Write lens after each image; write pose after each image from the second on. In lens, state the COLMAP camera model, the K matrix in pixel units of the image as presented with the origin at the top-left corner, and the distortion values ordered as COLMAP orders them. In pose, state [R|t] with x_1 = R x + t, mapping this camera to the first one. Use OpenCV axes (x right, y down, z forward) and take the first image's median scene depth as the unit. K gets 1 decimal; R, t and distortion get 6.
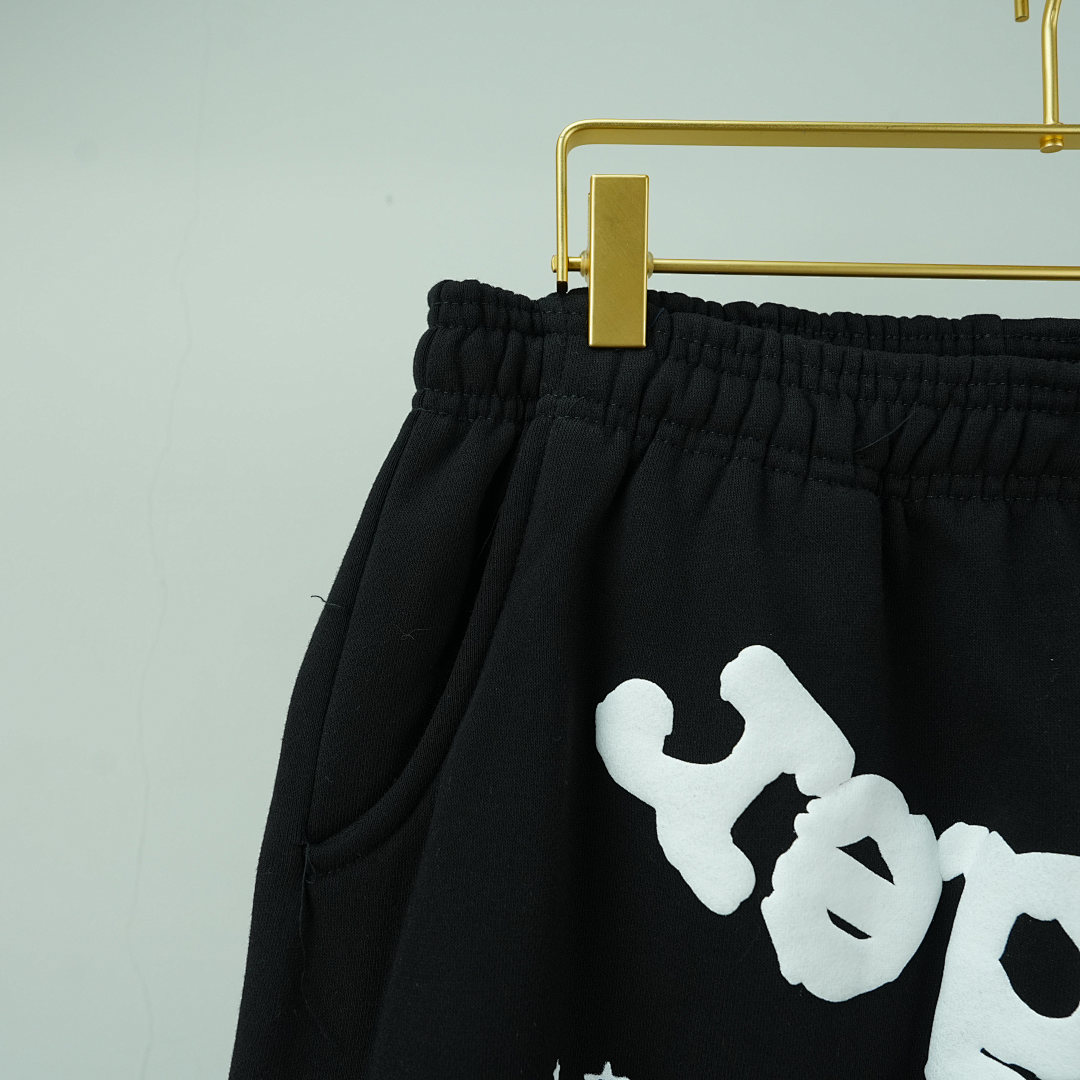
lens RADIAL K [[1099.0, 0, 546.9], [0, 1099.0, 542.2], [0, 0, 1]] dist [-0.004916, 0.000000]
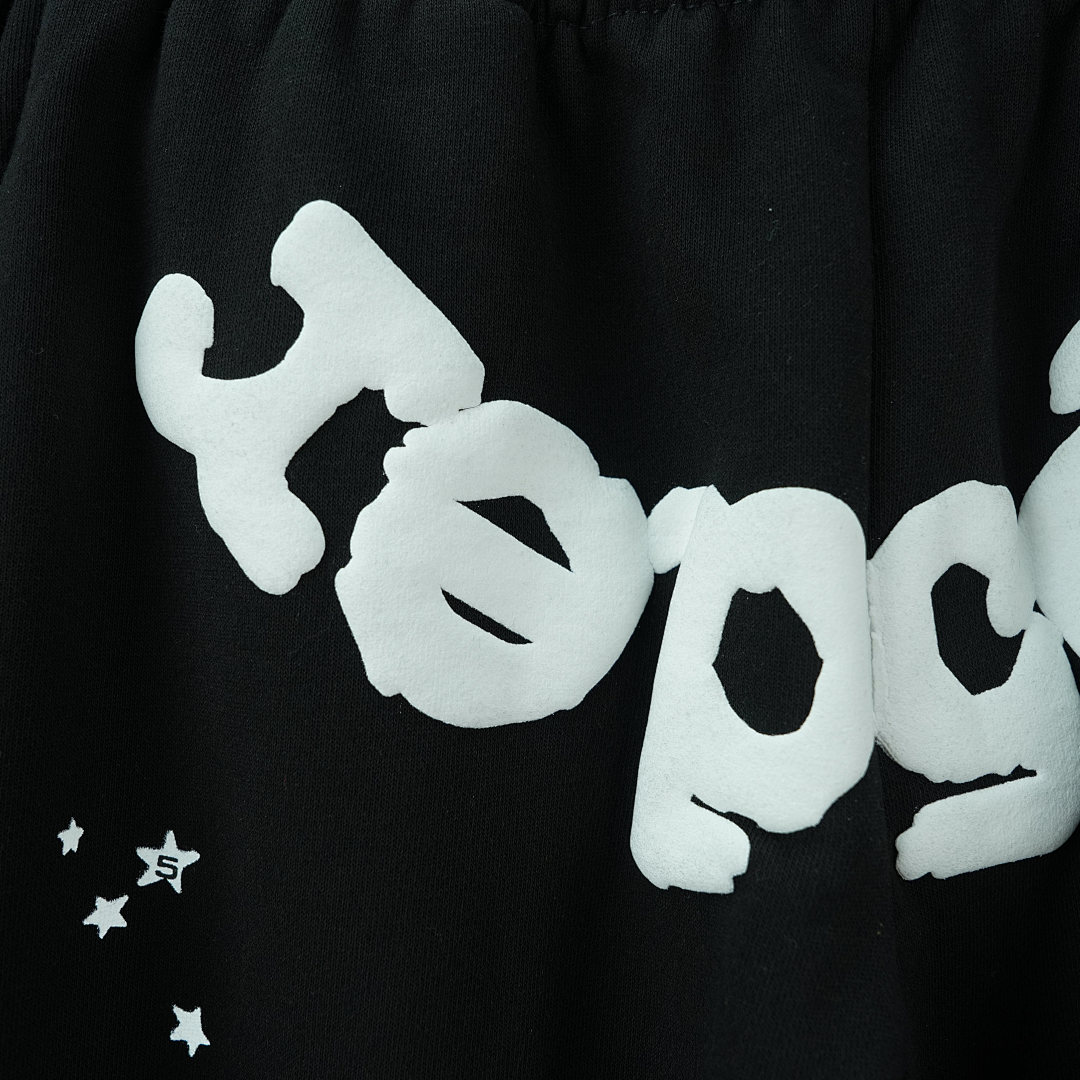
lens RADIAL K [[1099.0, 0, 538.4], [0, 1099.0, 531.1], [0, 0, 1]] dist [-0.004916, 0.000000]
pose [[0.996998, -0.038403, -0.067232, 0.348754], [0.039669, 0.999058, 0.017602, 0.278103], [0.066493, -0.020217, 0.997582, 0.313931]]
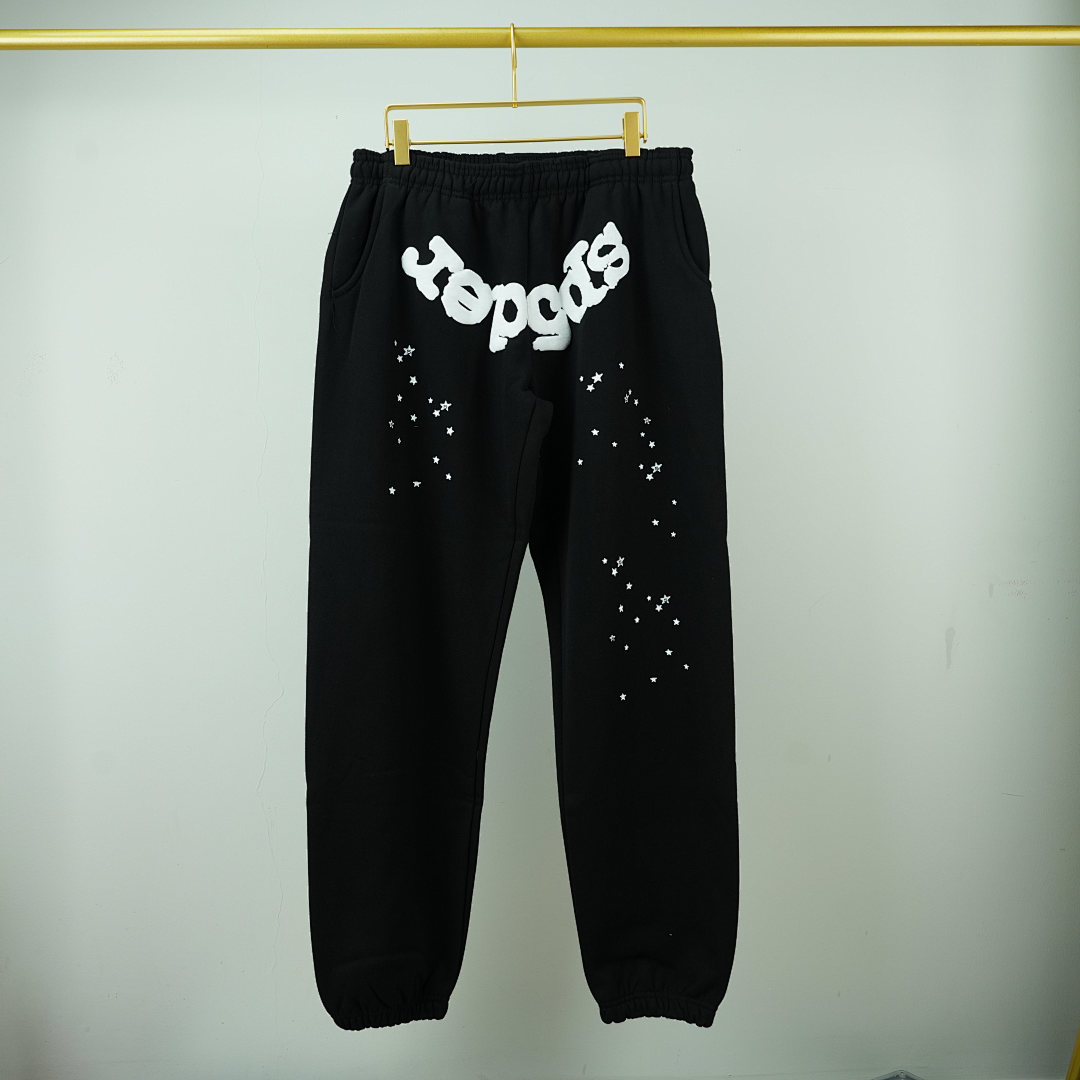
lens RADIAL K [[1099.0, 0, 537.3], [0, 1099.0, 540.4], [0, 0, 1]] dist [-0.004916, 0.000000]
pose [[0.998290, -0.050147, 0.030047, 0.371851], [0.046561, 0.992837, 0.110028, 0.767343], [-0.035349, -0.108441, 0.993474, -3.149972]]
